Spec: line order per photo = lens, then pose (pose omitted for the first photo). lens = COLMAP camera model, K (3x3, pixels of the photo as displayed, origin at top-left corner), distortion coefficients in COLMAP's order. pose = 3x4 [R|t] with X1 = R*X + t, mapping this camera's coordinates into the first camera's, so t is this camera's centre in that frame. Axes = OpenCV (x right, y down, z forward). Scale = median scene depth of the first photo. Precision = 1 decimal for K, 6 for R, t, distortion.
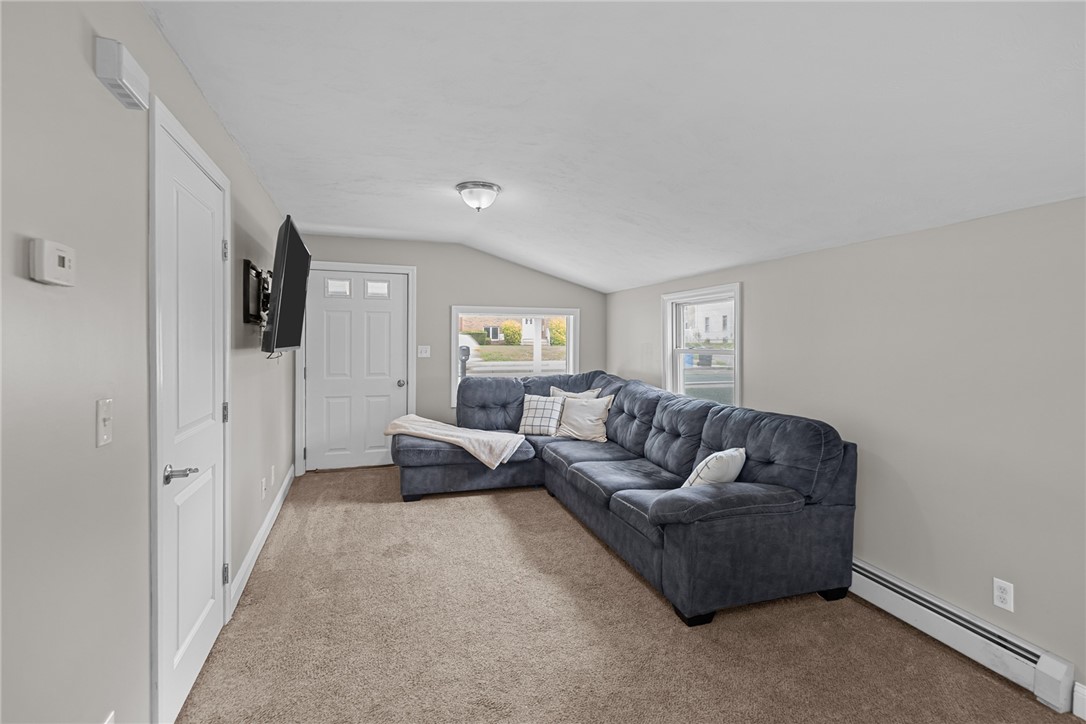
lens RADIAL K [[506.5, 0, 557.8], [0, 506.5, 345.9], [0, 0, 1]] dist [0.007900, -0.001646]
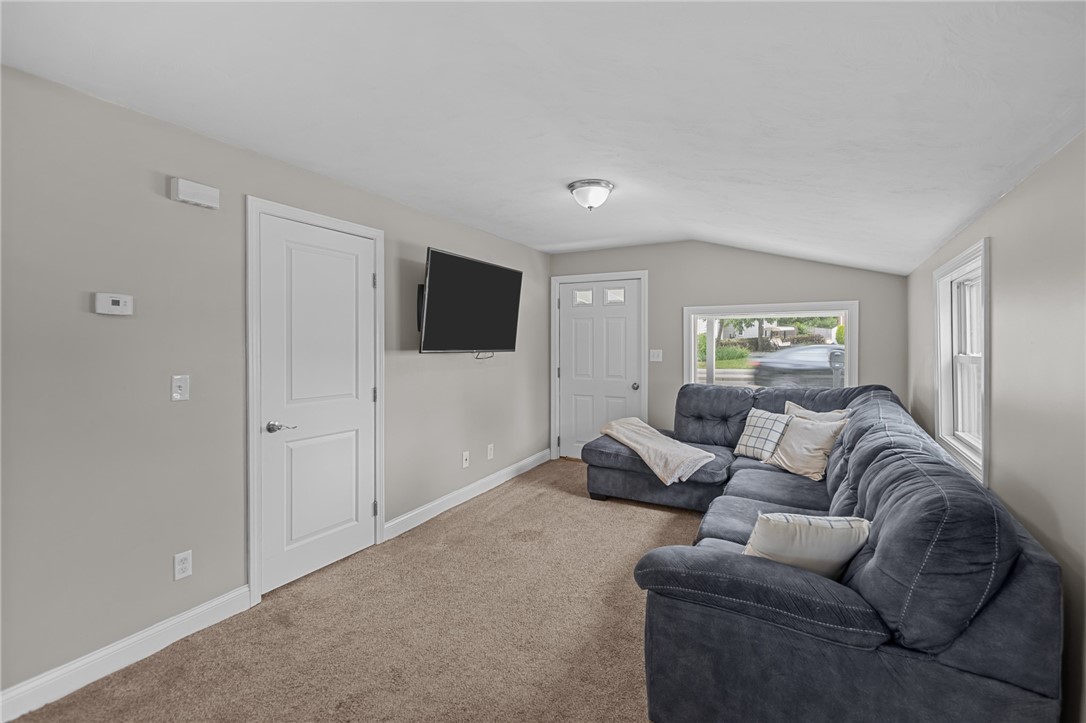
lens RADIAL K [[506.5, 0, 551.1], [0, 506.5, 351.1], [0, 0, 1]] dist [0.007900, -0.001646]
pose [[0.666793, 0.004354, -0.745231, 0.411167], [-0.004976, 0.999987, 0.001391, 0.002781], [0.745227, 0.002781, 0.666805, 0.237724]]
